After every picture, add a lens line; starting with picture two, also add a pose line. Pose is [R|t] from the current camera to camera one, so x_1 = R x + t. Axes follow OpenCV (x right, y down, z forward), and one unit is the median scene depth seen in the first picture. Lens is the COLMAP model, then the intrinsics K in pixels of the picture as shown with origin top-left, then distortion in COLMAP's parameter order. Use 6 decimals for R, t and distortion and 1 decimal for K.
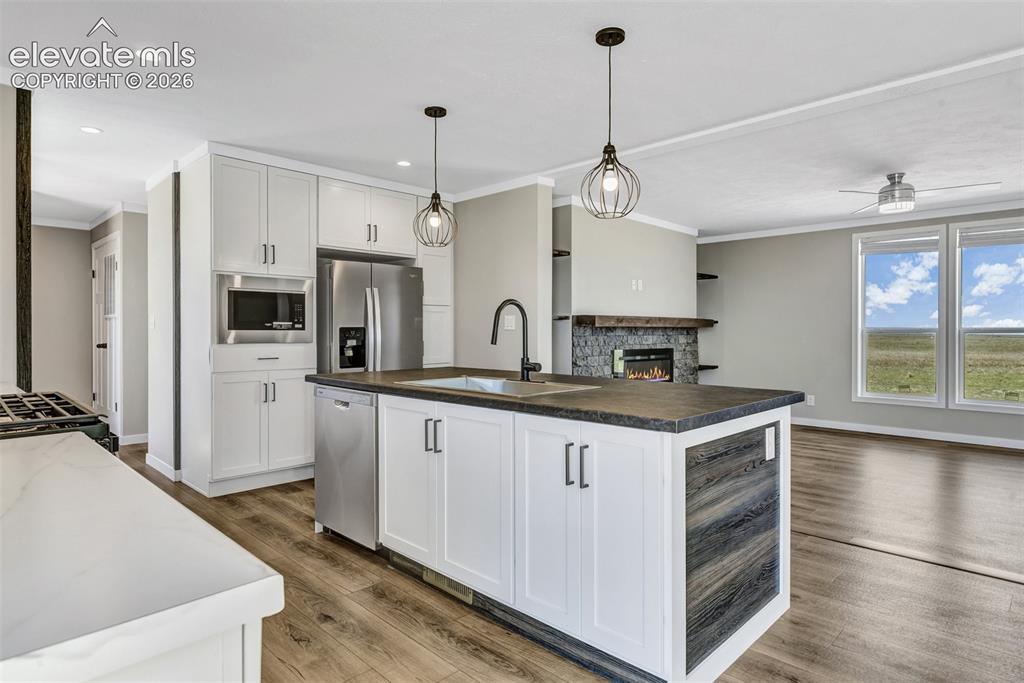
lens RADIAL K [[566.6, 0, 512.0], [0, 566.6, 341.5], [0, 0, 1]] dist [0.001065, -0.000462]
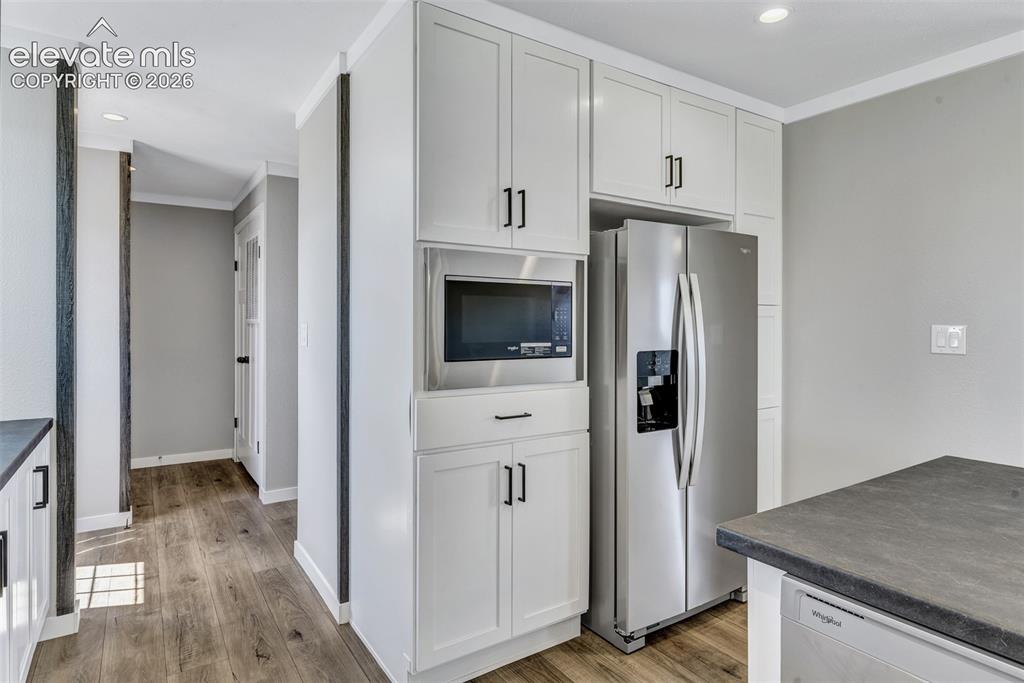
lens RADIAL K [[566.6, 0, 512.0], [0, 566.6, 341.5], [0, 0, 1]] dist [0.001065, -0.000462]
pose [[0.977779, 0.009249, -0.209436, -0.303729], [-0.007288, 0.999922, 0.010136, -0.038107], [0.209514, -0.008384, 0.977770, 0.474581]]
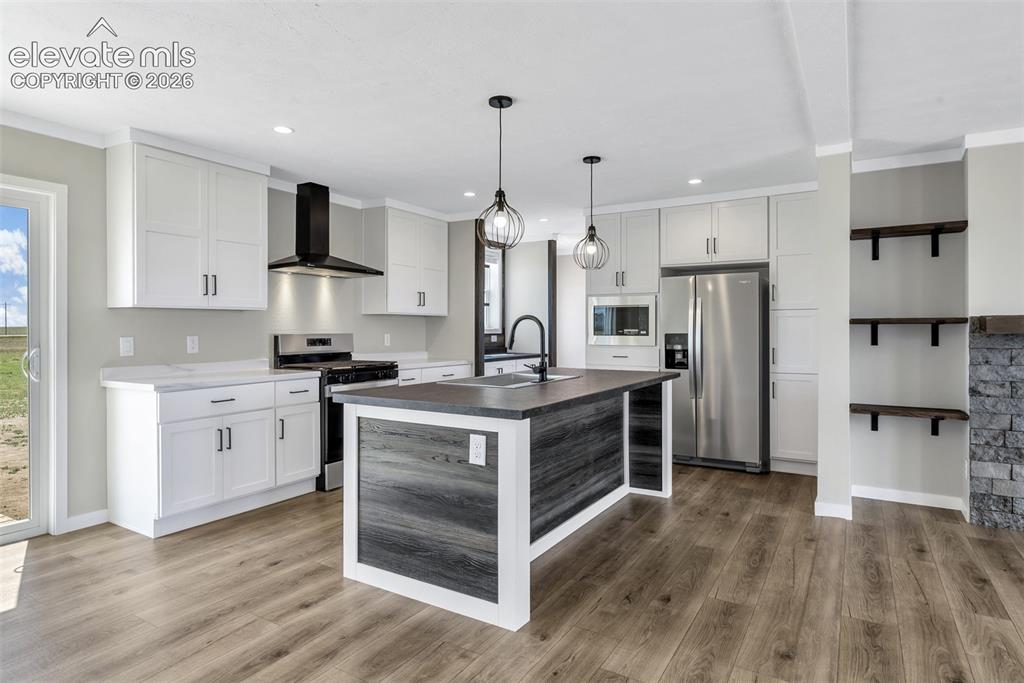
lens RADIAL K [[566.6, 0, 512.0], [0, 566.6, 341.5], [0, 0, 1]] dist [0.001065, -0.000462]
pose [[0.222797, 0.023457, -0.974583, 0.772787], [-0.017769, 0.999642, 0.019998, -0.026307], [0.974703, 0.012862, 0.223134, 0.416690]]
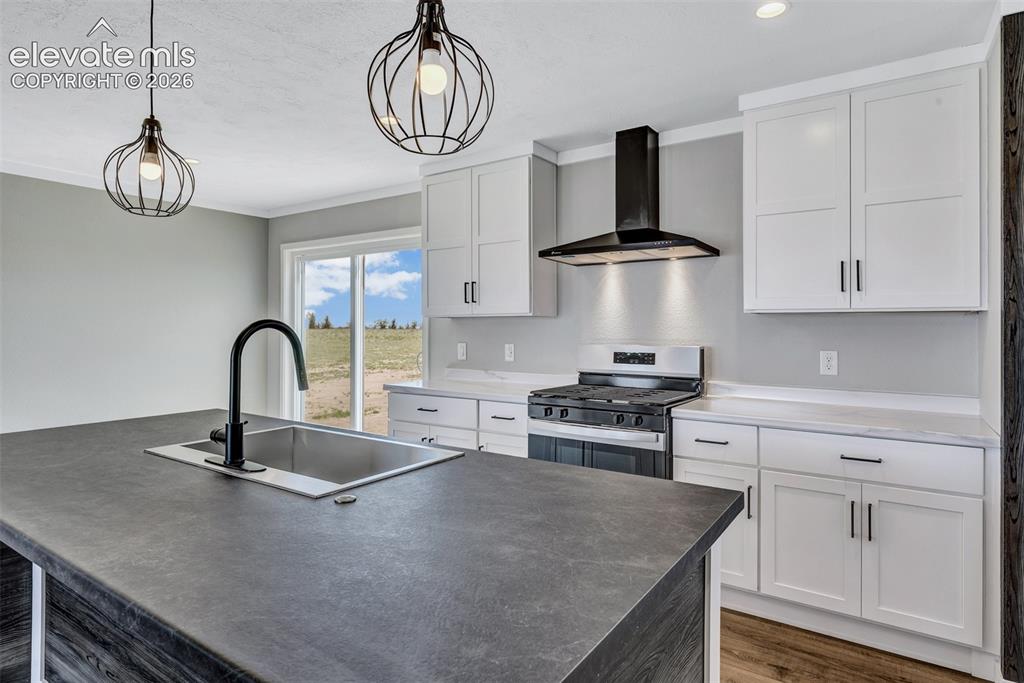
lens RADIAL K [[566.6, 0, 512.0], [0, 566.6, 341.5], [0, 0, 1]] dist [0.001065, -0.000462]
pose [[-0.983684, -0.000116, -0.179907, -0.086096], [-0.007234, 0.999217, 0.038908, -0.047426], [0.179761, 0.039575, -0.982914, 1.019531]]
